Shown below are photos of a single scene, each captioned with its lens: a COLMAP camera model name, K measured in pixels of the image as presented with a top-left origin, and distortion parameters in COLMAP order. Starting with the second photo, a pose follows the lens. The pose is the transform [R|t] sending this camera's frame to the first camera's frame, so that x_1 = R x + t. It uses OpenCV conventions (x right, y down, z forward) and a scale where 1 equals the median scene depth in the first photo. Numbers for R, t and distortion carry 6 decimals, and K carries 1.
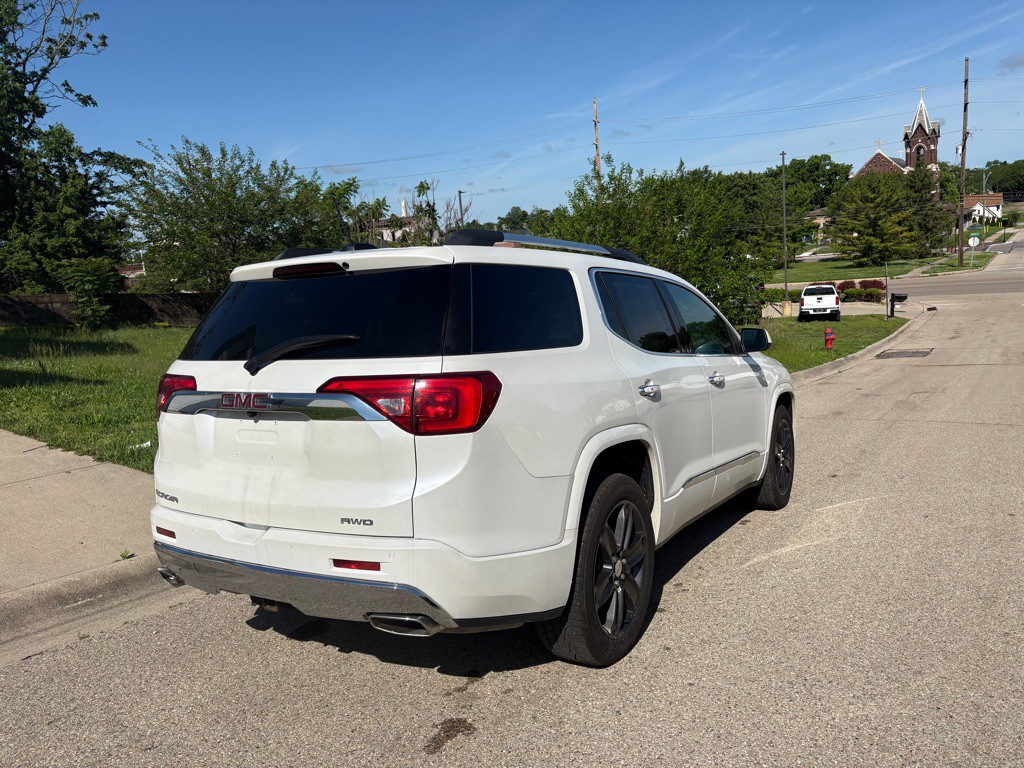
lens RADIAL K [[775.5, 0, 514.2], [0, 775.5, 382.9], [0, 0, 1]] dist [0.058302, -0.060729]
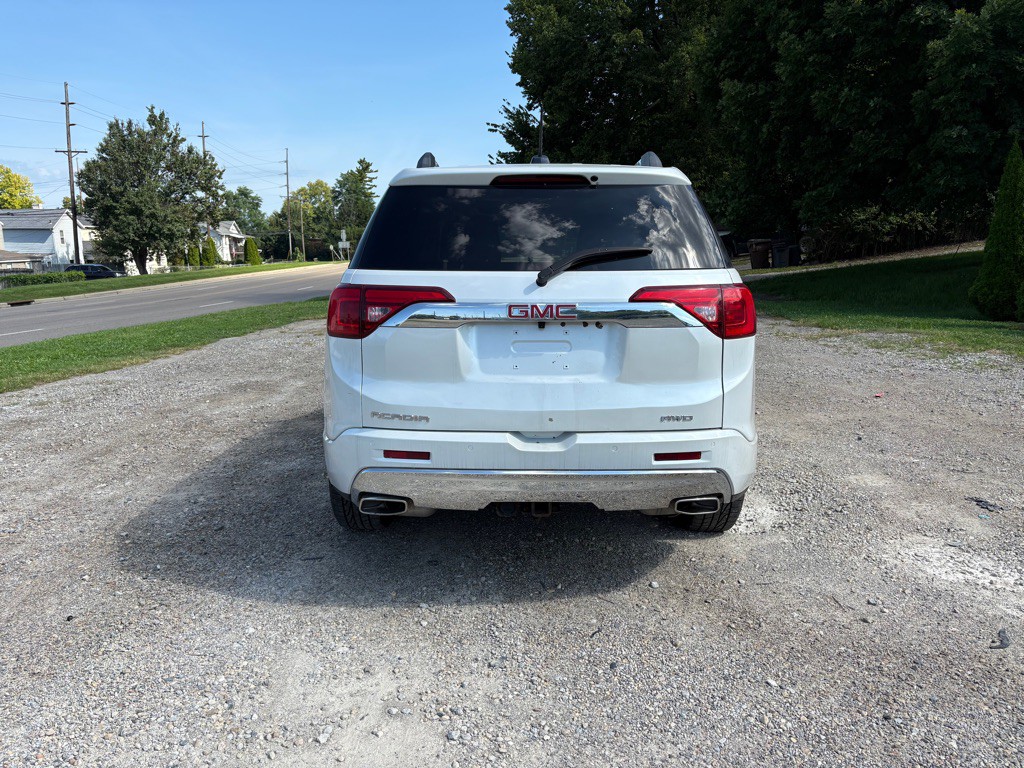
lens RADIAL K [[775.5, 0, 514.2], [0, 775.5, 382.9], [0, 0, 1]] dist [0.058302, -0.060729]
pose [[0.859527, -0.050471, 0.508593, -0.695207], [0.006010, 0.996041, 0.088687, 0.020538], [-0.511055, -0.073172, 0.856428, 0.126216]]
